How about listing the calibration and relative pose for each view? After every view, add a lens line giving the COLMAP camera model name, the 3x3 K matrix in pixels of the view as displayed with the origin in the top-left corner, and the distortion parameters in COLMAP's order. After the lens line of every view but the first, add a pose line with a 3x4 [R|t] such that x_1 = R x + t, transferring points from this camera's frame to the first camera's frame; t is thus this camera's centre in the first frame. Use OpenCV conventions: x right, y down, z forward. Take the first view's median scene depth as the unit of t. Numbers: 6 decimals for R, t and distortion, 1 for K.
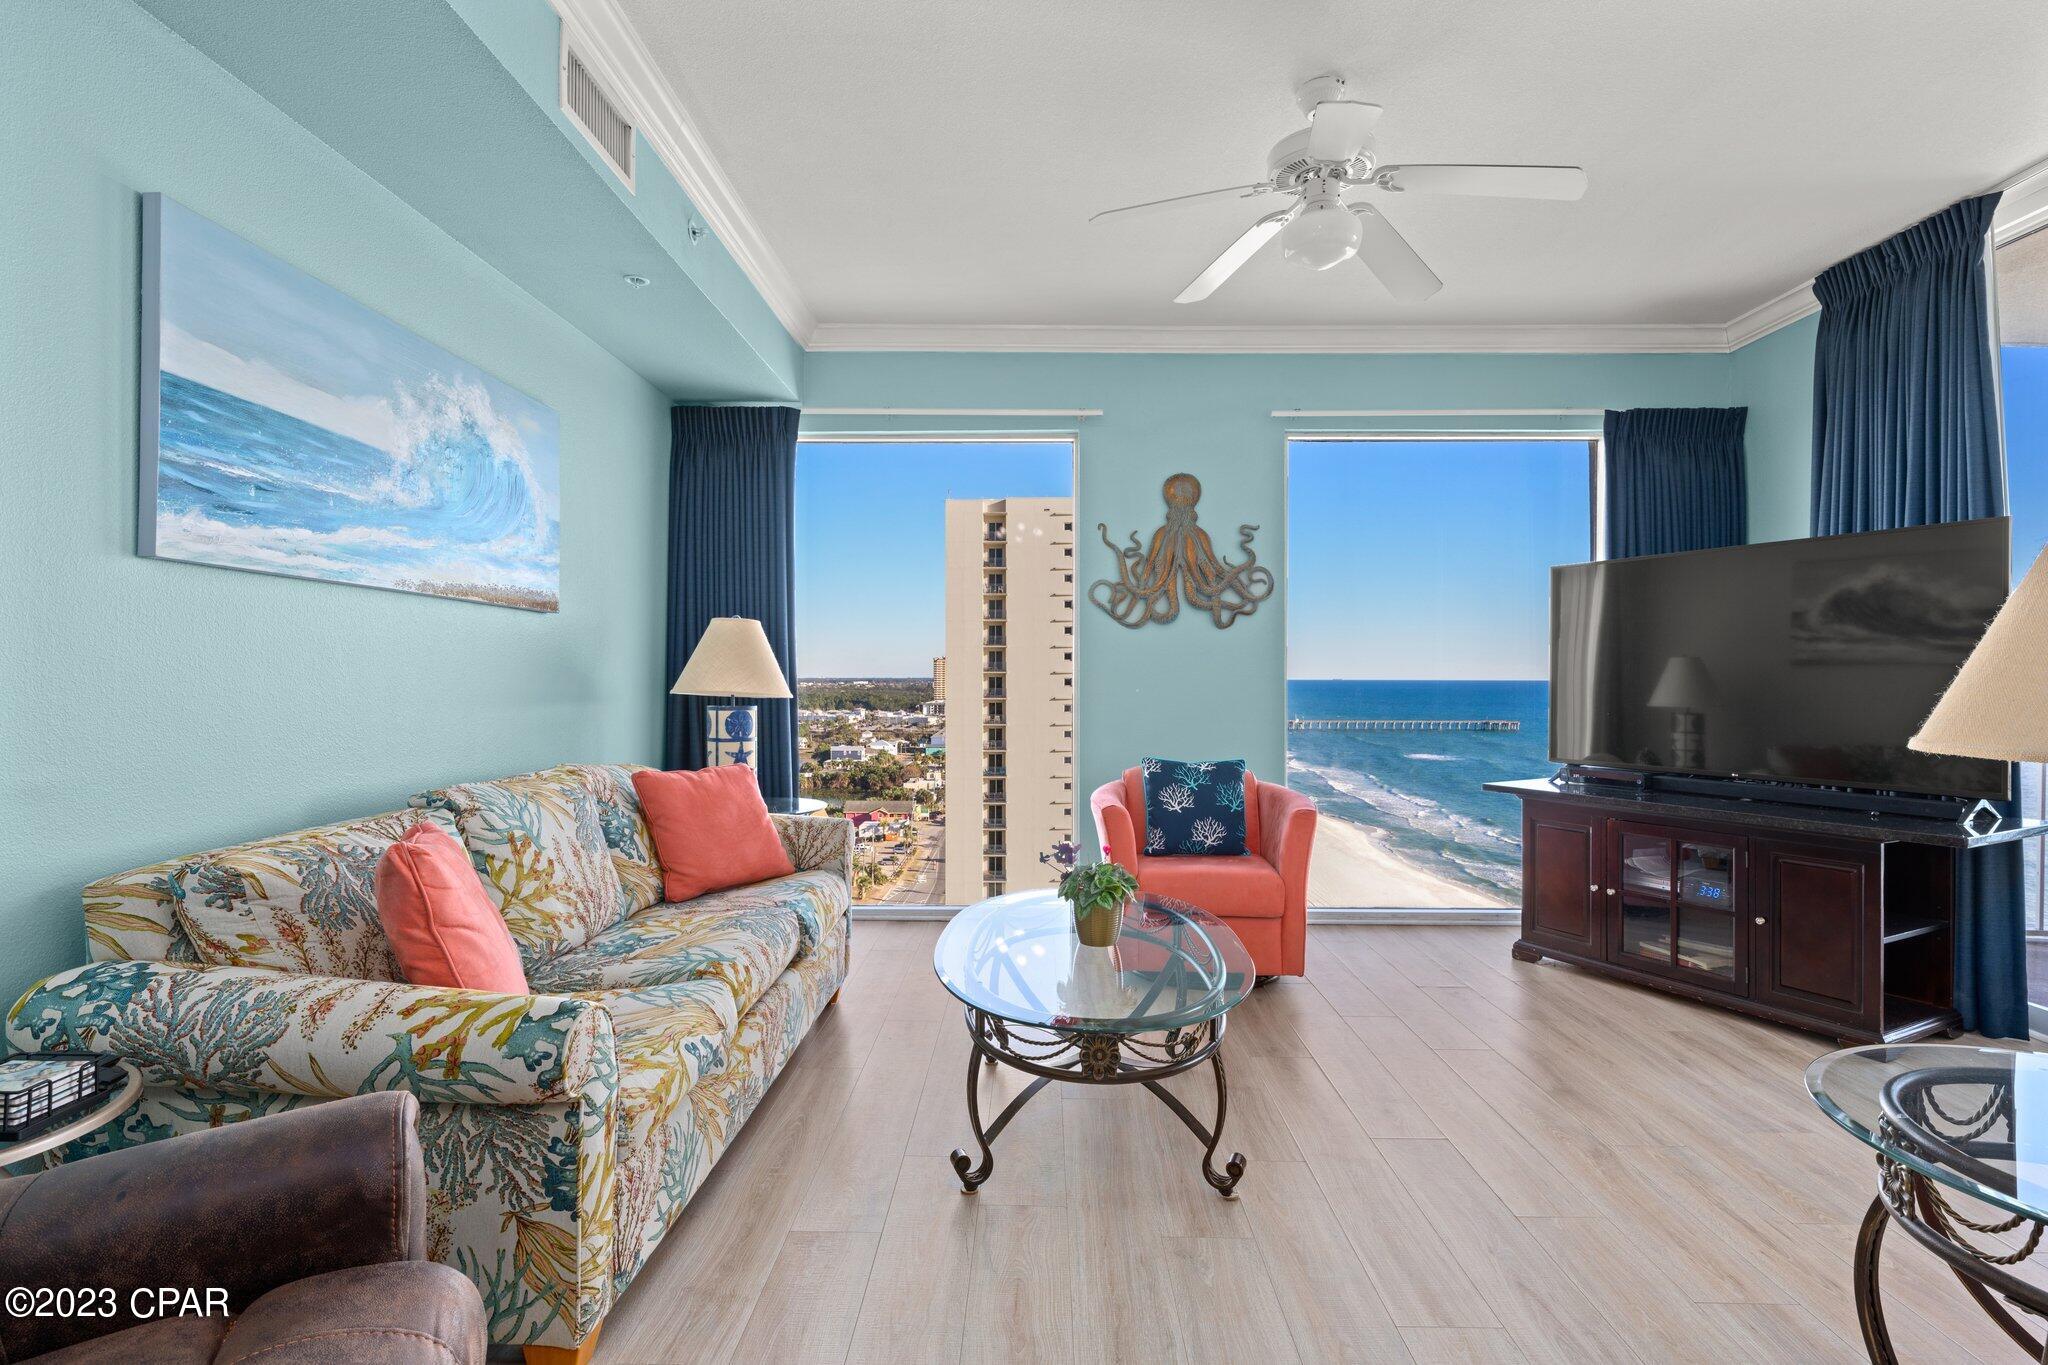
lens RADIAL K [[968.9, 0, 1024.2], [0, 968.9, 672.0], [0, 0, 1]] dist [0.003247, 0.002178]
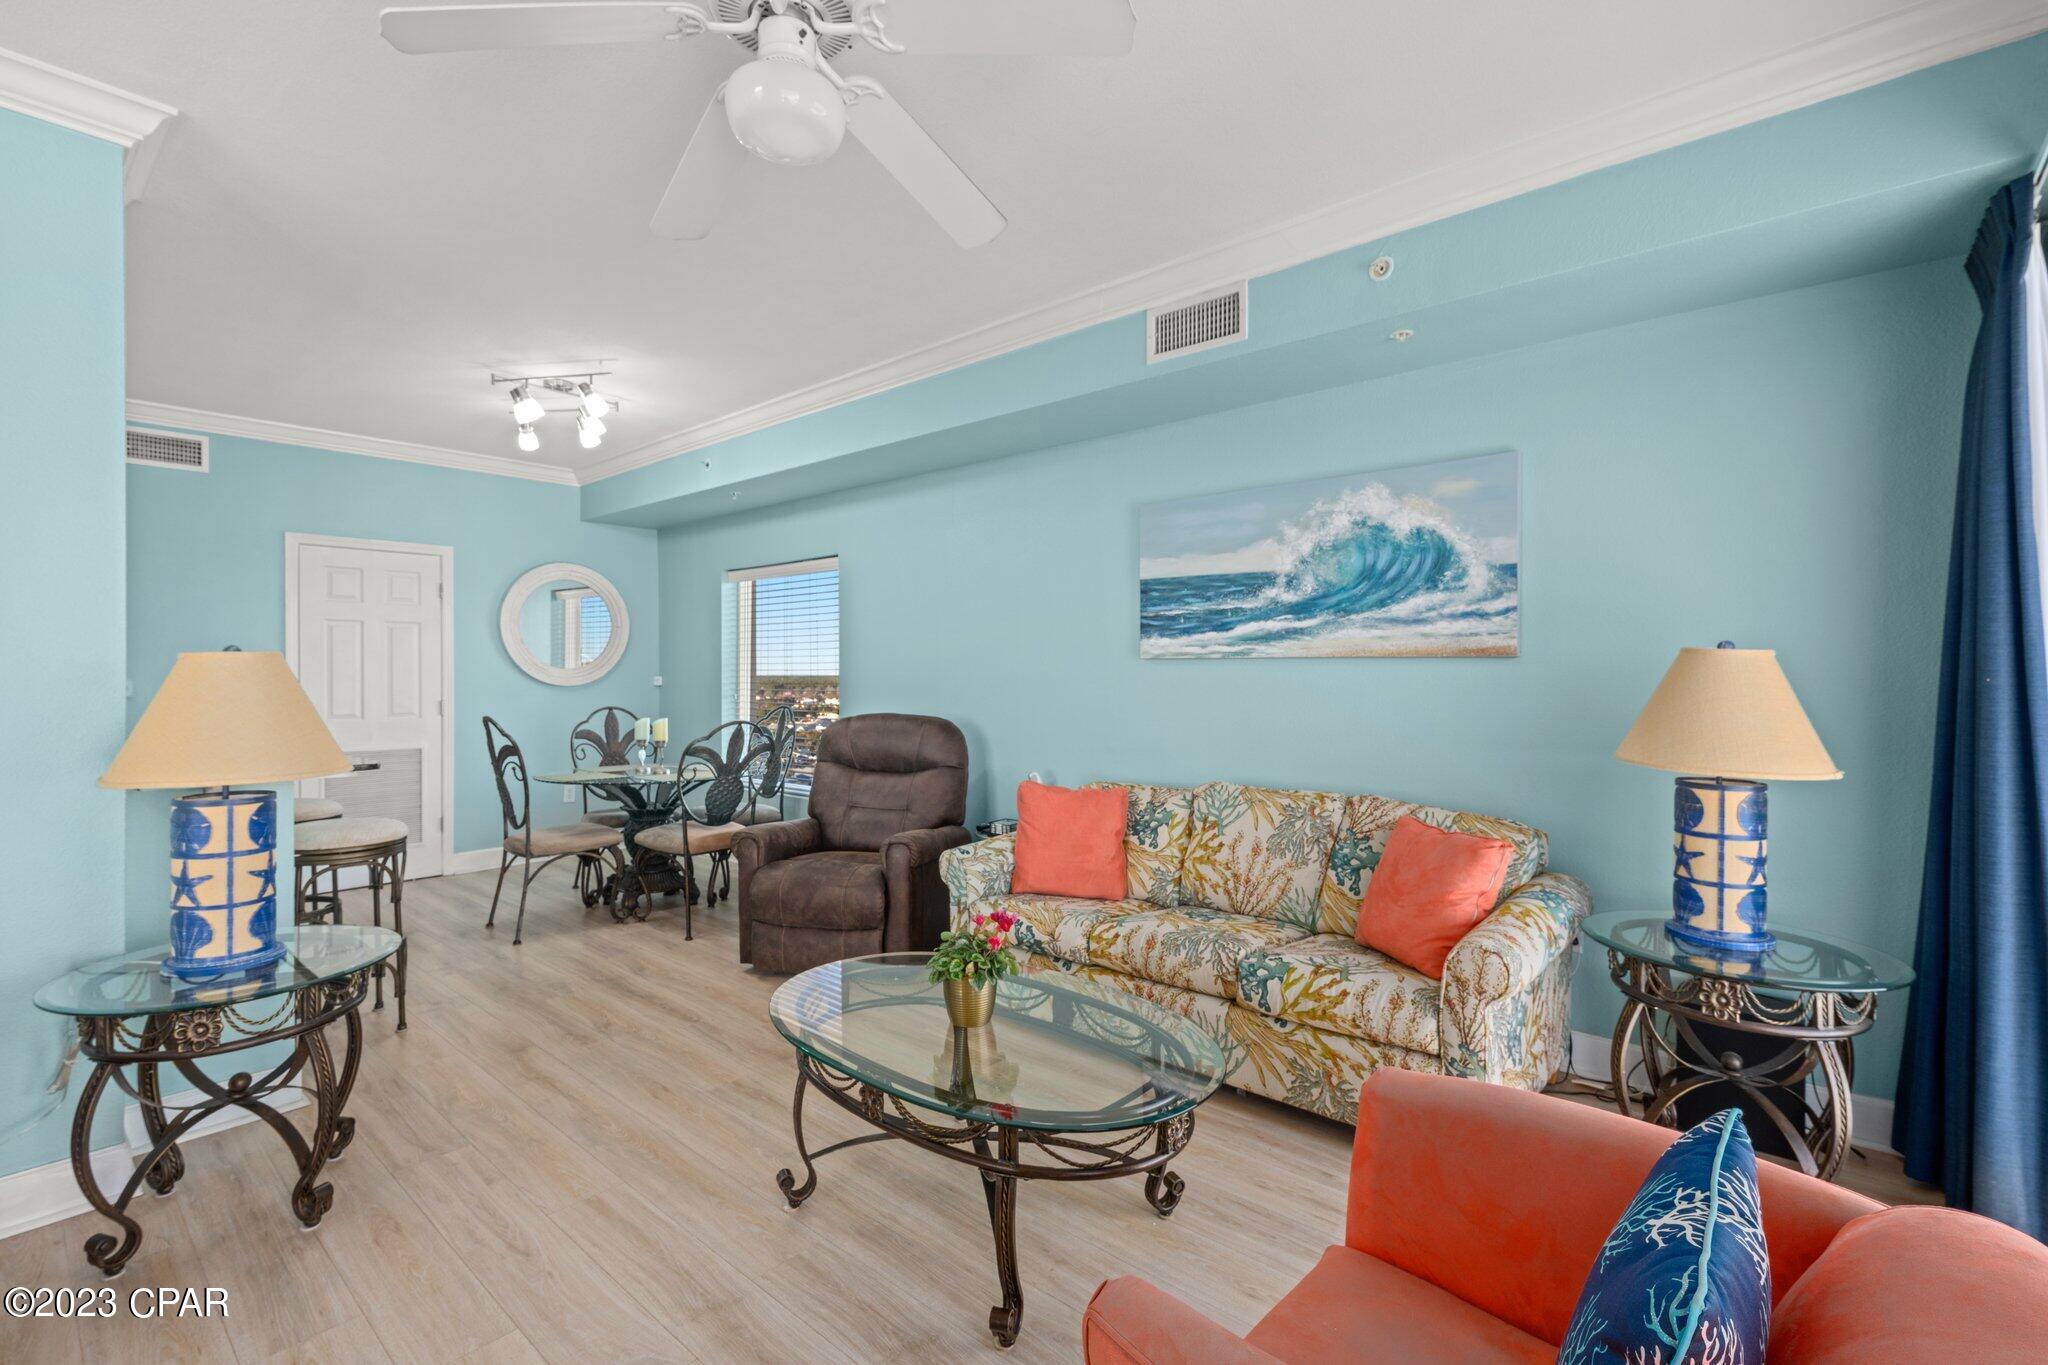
lens RADIAL K [[924.5, 0, 1021.9], [0, 924.5, 676.6], [0, 0, 1]] dist [0.021463, -0.000115]
pose [[-0.643923, 0.005167, -0.765073, 0.578451], [0.003341, 0.999987, 0.003941, -0.047148], [0.765083, -0.000019, -0.643931, 1.259809]]
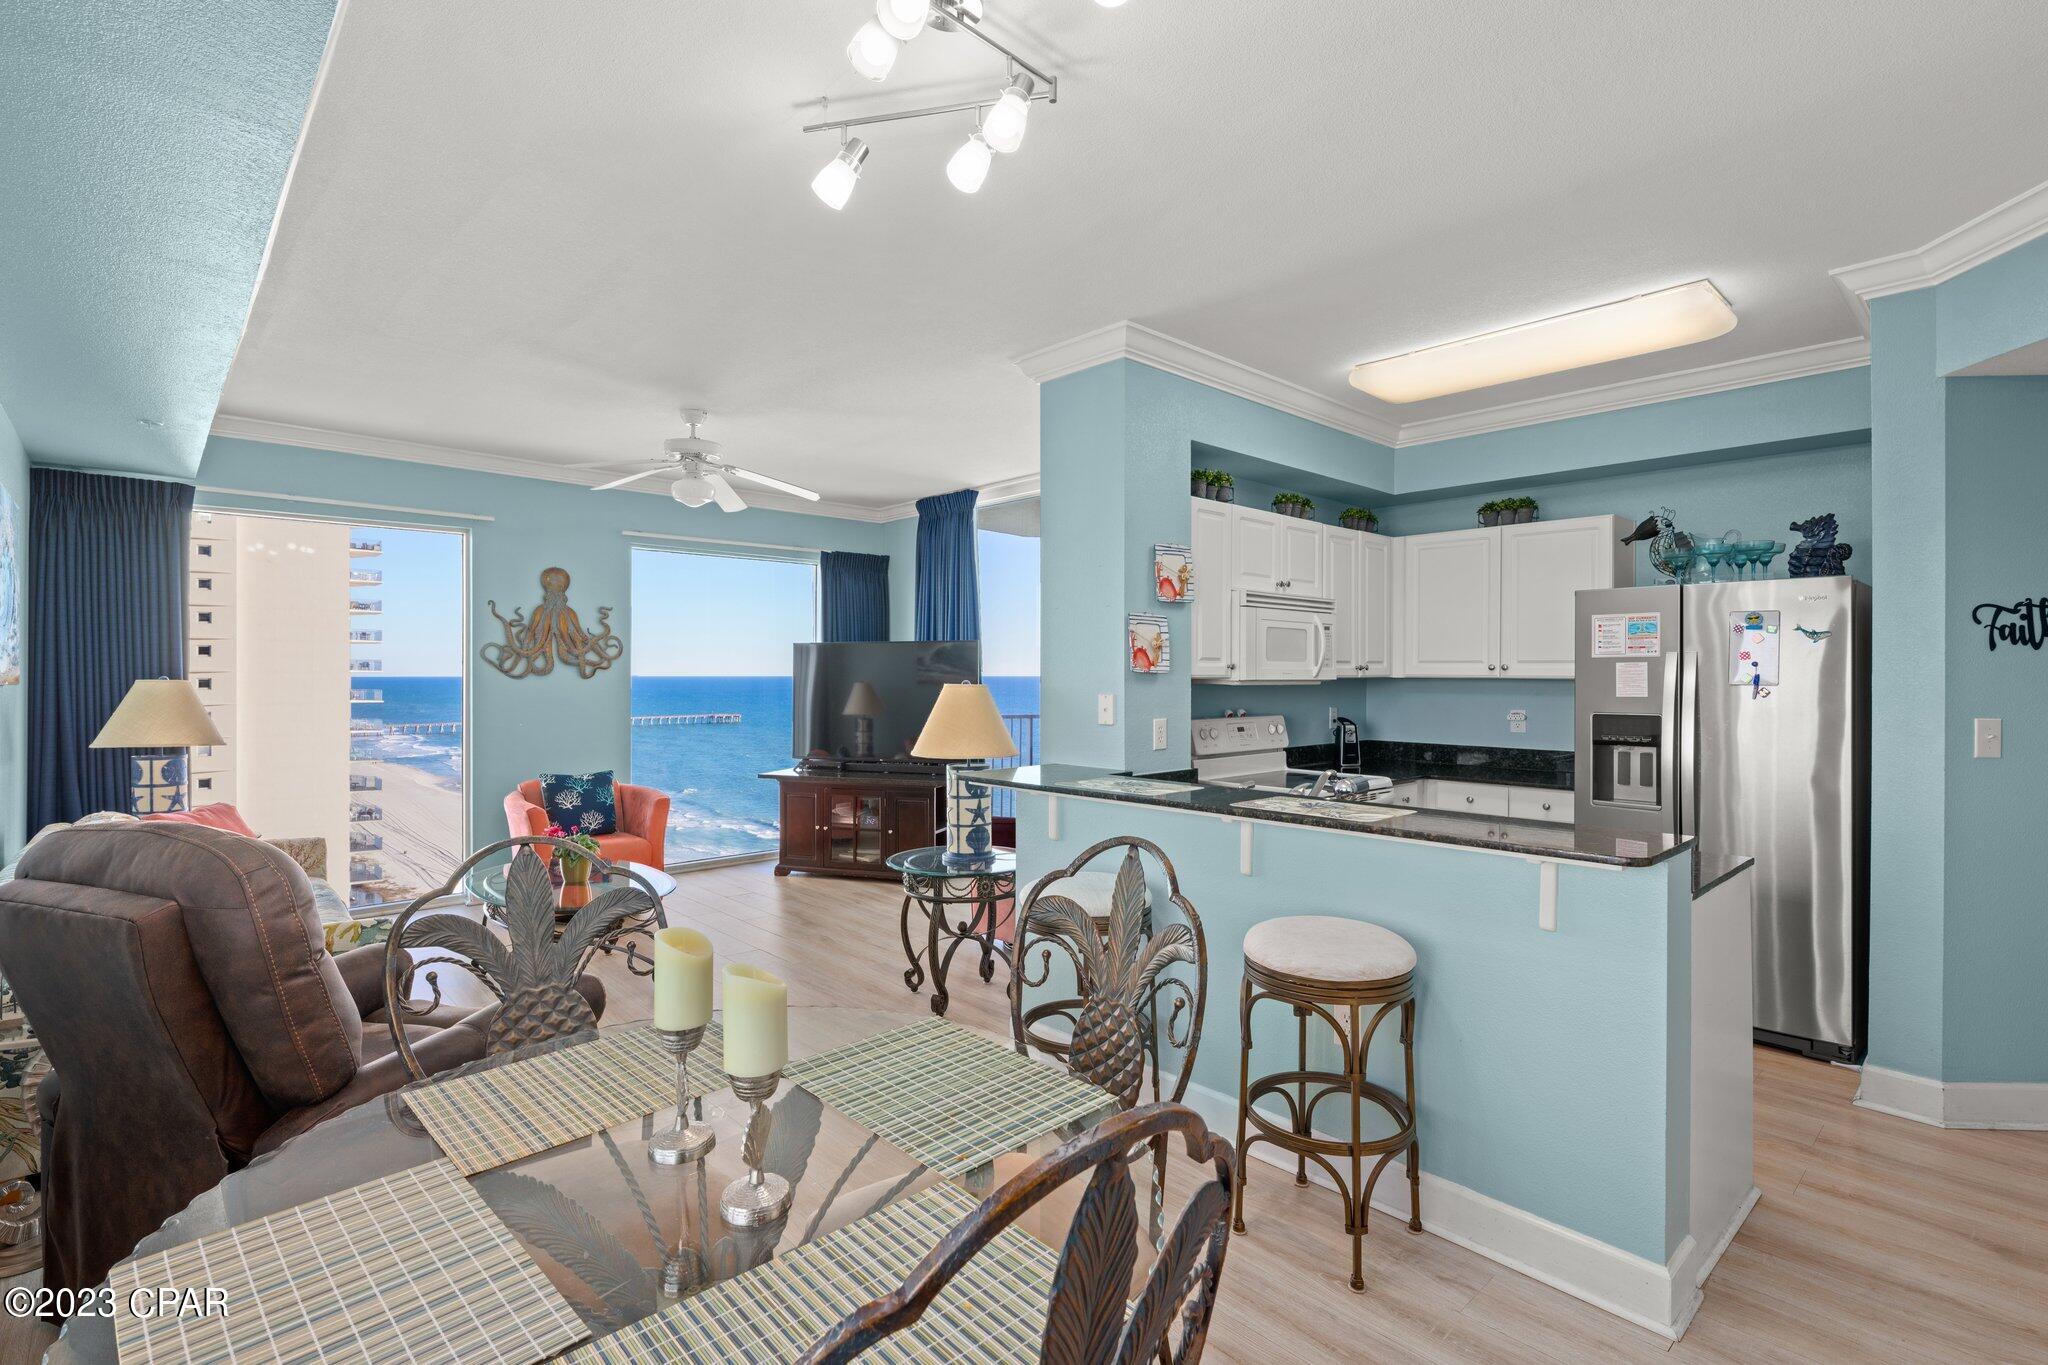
lens RADIAL K [[968.9, 0, 1018.5], [0, 968.9, 674.9], [0, 0, 1]] dist [0.003247, 0.002178]
pose [[0.731781, -0.004142, 0.681527, -0.414689], [-0.000306, 0.999979, 0.006406, -0.082992], [-0.681539, -0.004897, 0.731765, -0.649092]]
